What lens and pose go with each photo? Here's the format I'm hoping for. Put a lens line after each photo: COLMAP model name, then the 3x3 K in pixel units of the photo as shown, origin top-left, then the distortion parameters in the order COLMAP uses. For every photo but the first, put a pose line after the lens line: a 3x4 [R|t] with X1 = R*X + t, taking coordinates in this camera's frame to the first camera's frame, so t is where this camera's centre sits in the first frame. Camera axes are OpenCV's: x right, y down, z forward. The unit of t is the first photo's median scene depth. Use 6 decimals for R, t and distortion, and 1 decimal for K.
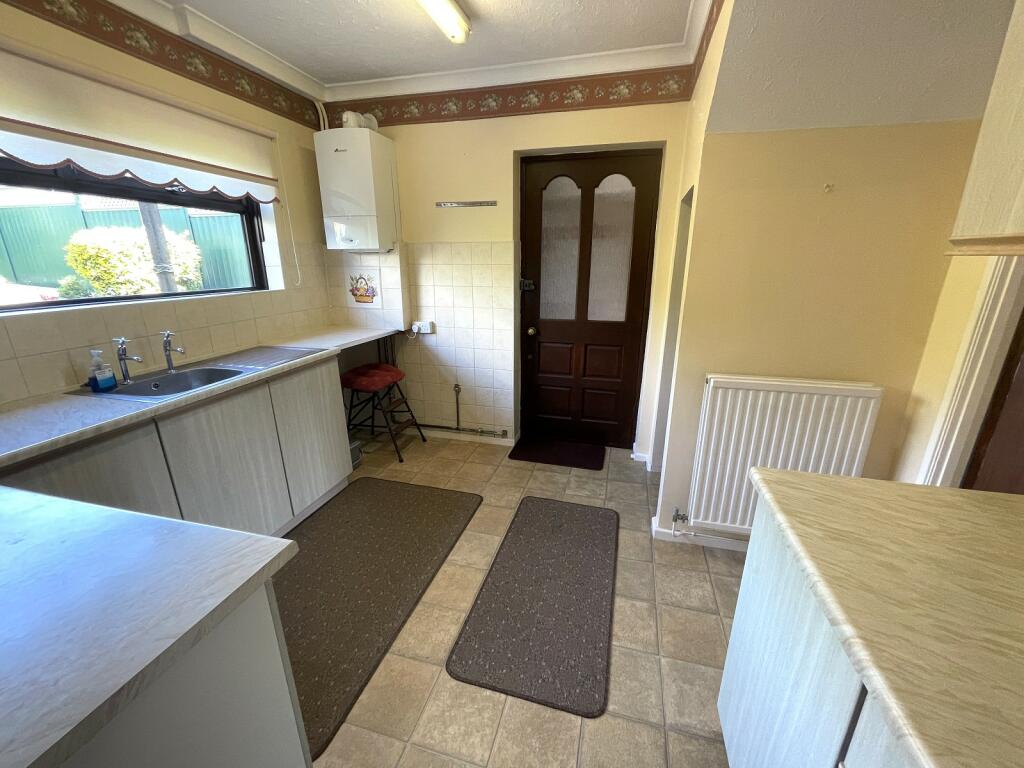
lens RADIAL K [[412.3, 0, 512.1], [0, 412.3, 384.2], [0, 0, 1]] dist [-0.004180, 0.000411]
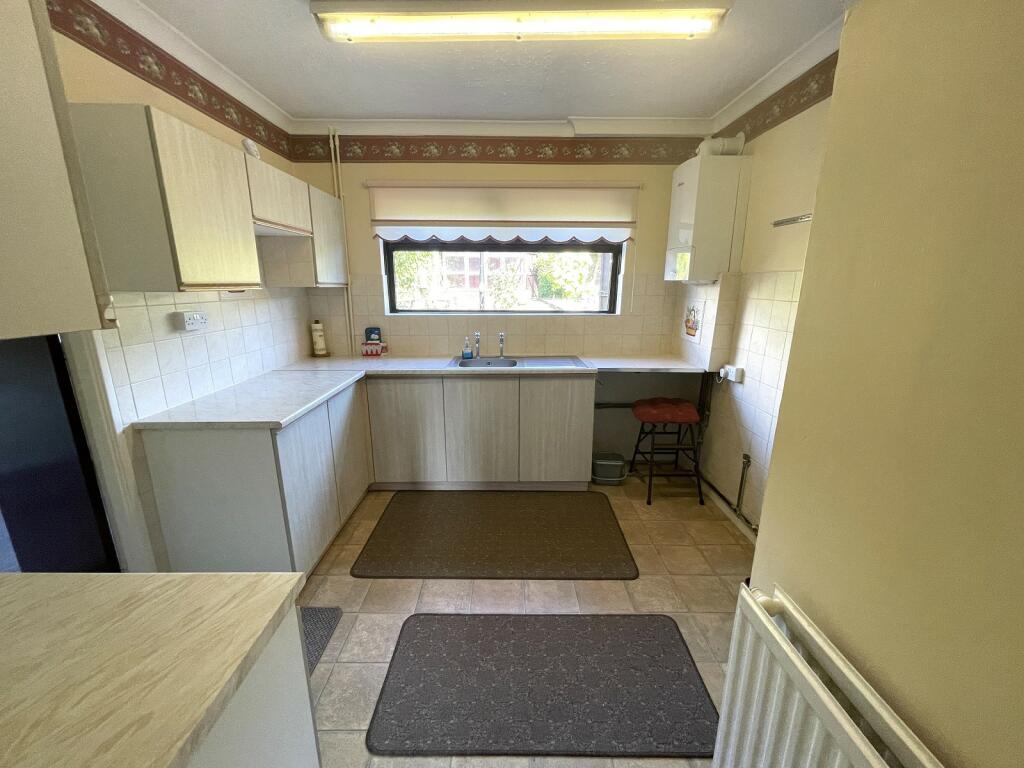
lens RADIAL K [[412.3, 0, 514.2], [0, 412.3, 383.5], [0, 0, 1]] dist [-0.004180, 0.000411]
pose [[0.268380, 0.232621, -0.934805, 0.512002], [-0.284313, 0.946305, 0.153857, -0.142094], [0.920401, 0.224485, 0.320106, 0.398994]]
